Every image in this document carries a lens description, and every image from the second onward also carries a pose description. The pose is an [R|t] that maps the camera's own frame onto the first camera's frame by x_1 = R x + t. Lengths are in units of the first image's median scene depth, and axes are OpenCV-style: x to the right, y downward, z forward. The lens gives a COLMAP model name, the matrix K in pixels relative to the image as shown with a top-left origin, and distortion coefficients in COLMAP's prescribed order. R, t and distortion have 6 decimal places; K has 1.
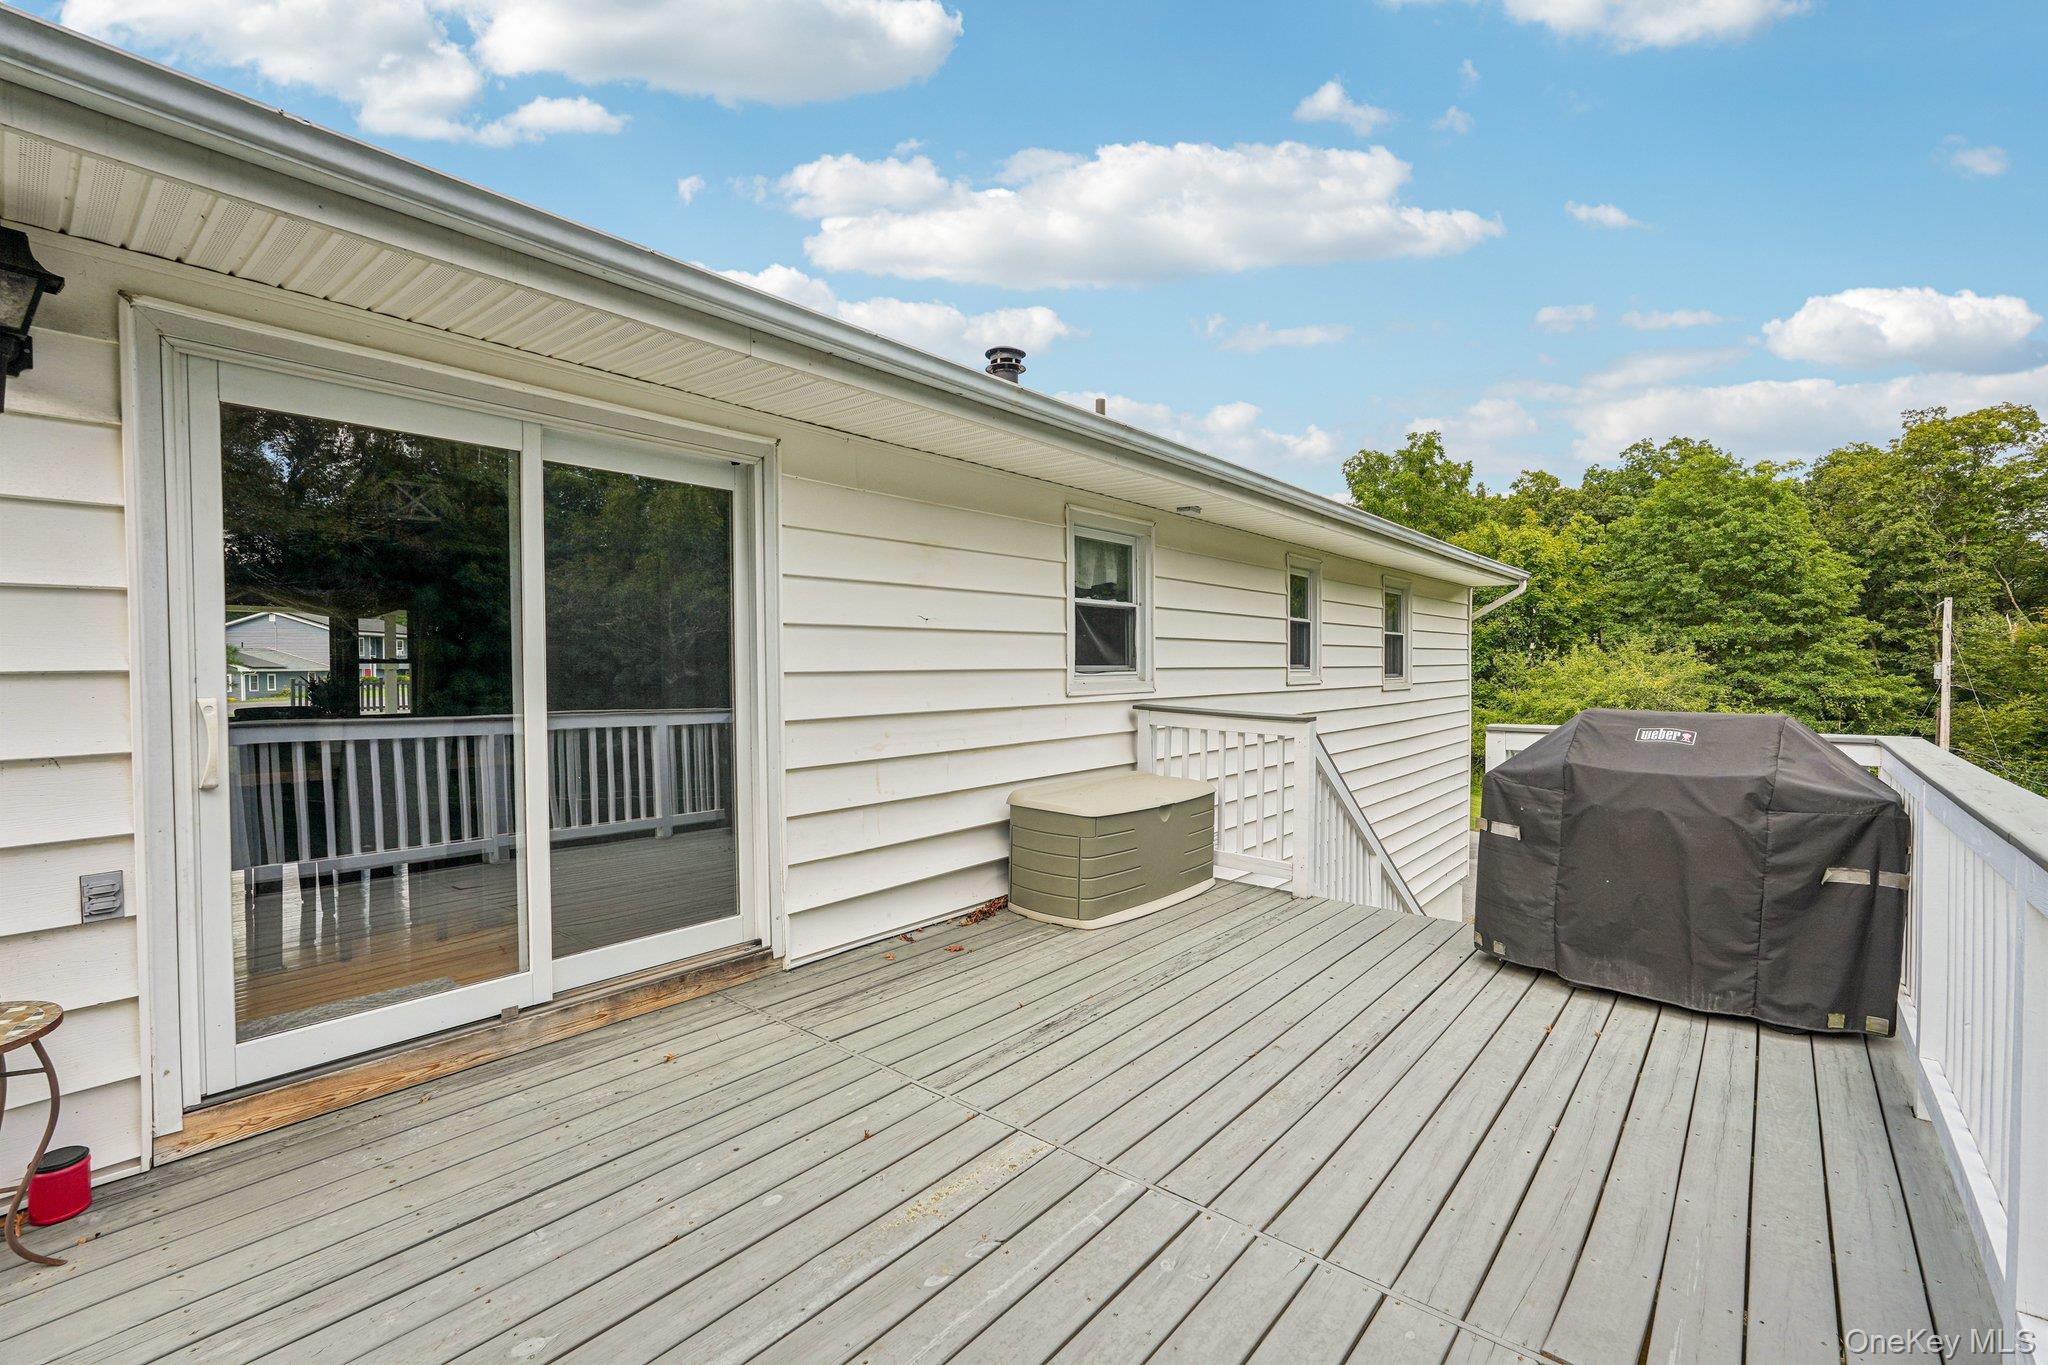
lens RADIAL K [[904.6, 0, 1016.6], [0, 904.6, 681.0], [0, 0, 1]] dist [-0.003756, 0.002650]
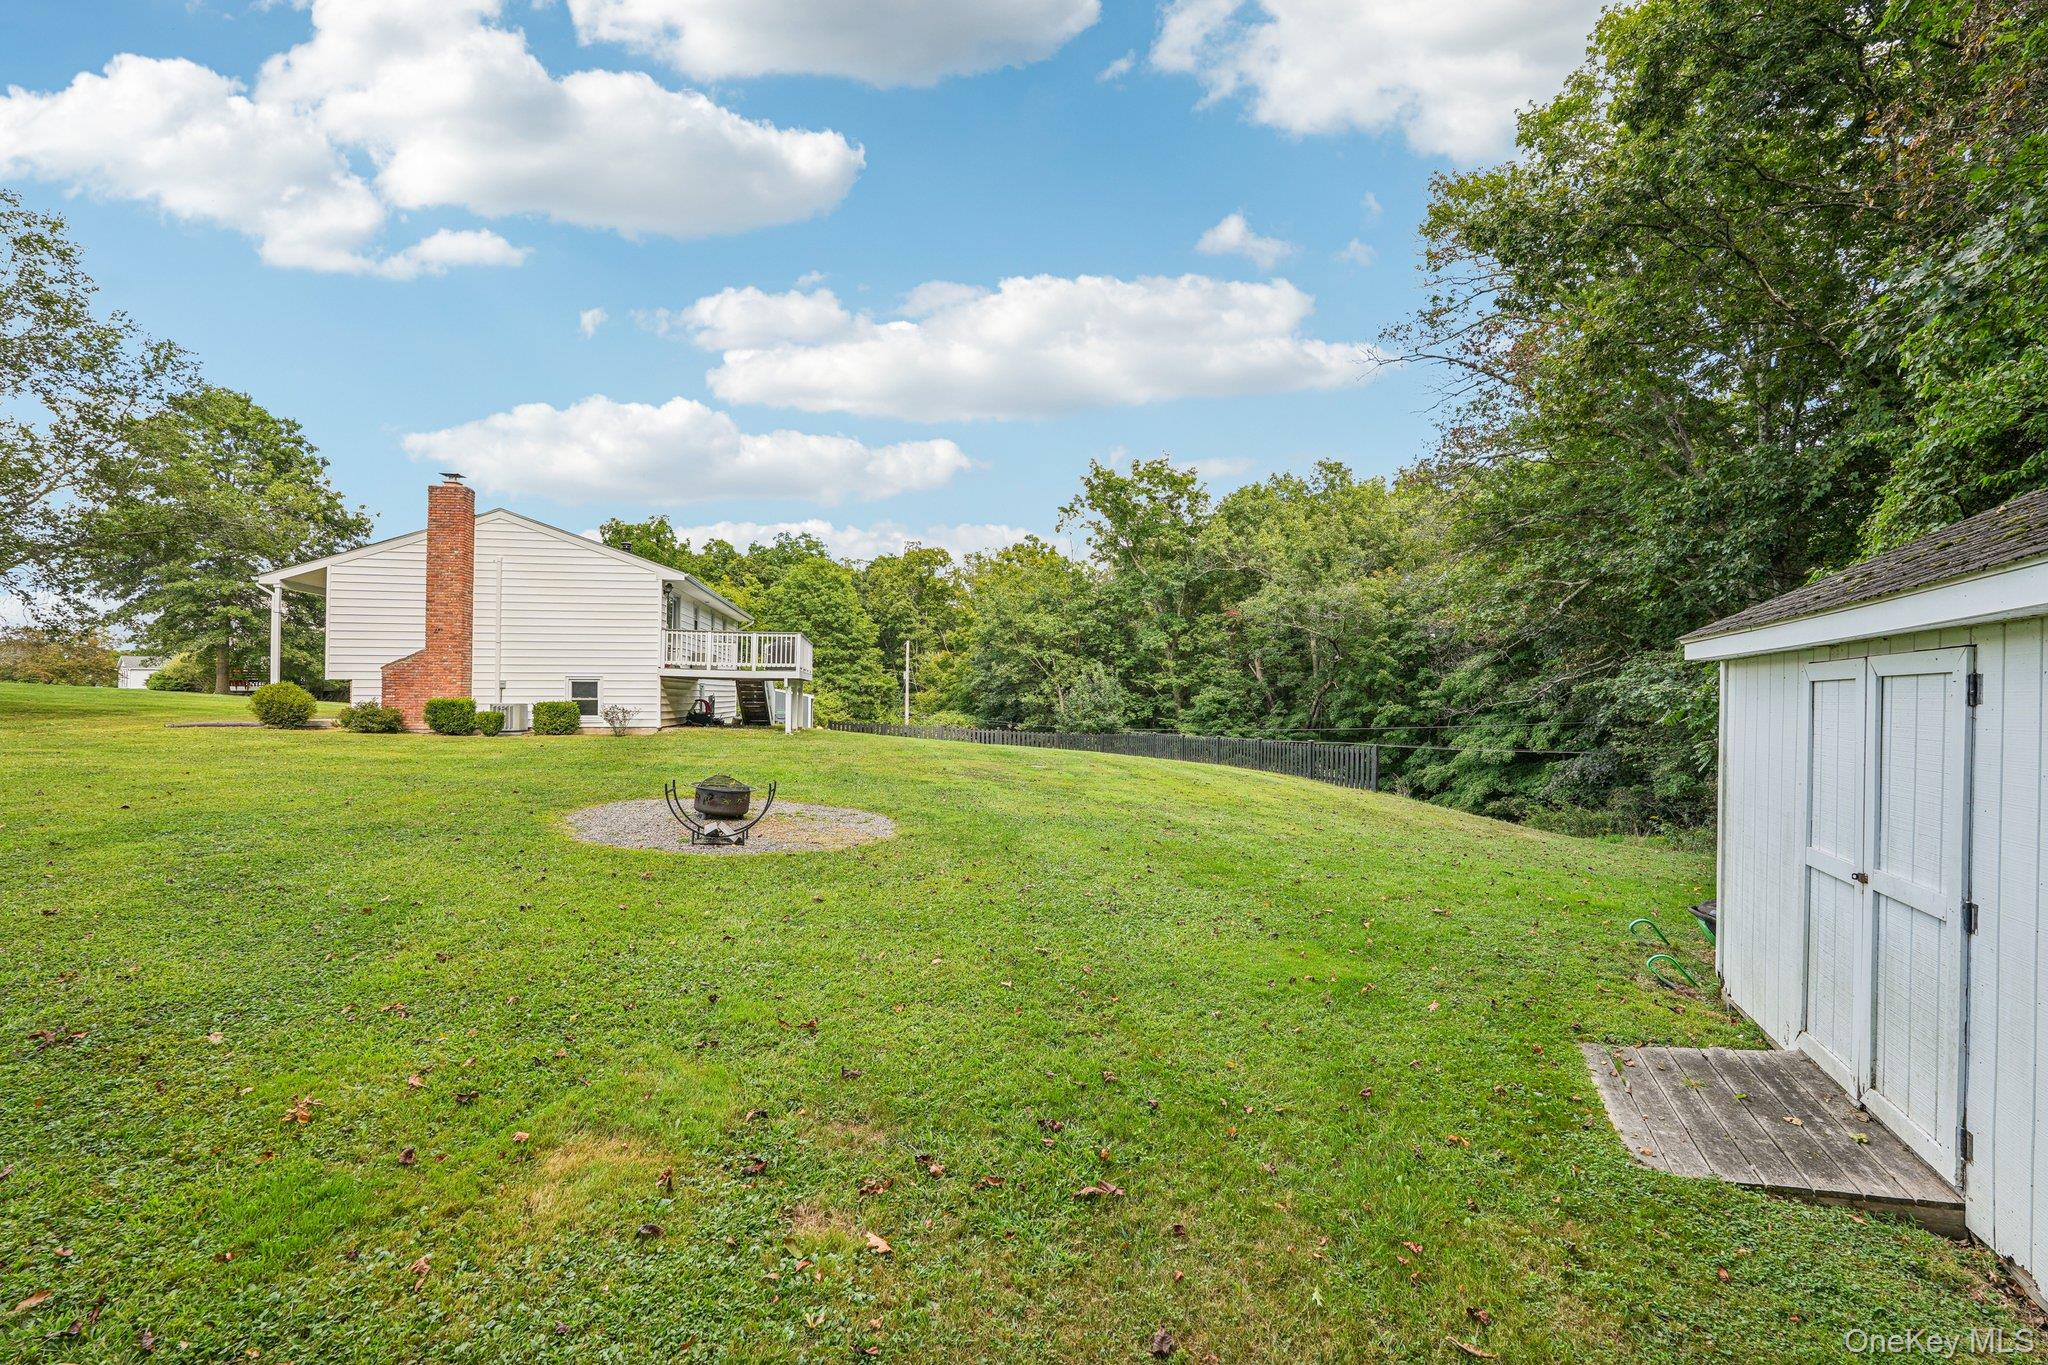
lens RADIAL K [[904.6, 0, 1021.1], [0, 904.6, 690.4], [0, 0, 1]] dist [-0.003756, 0.002650]
pose [[0.654701, 0.004268, 0.755876, -0.381599], [0.015425, 0.999700, -0.019005, 0.067110], [-0.755730, 0.024102, 0.654439, -0.563938]]
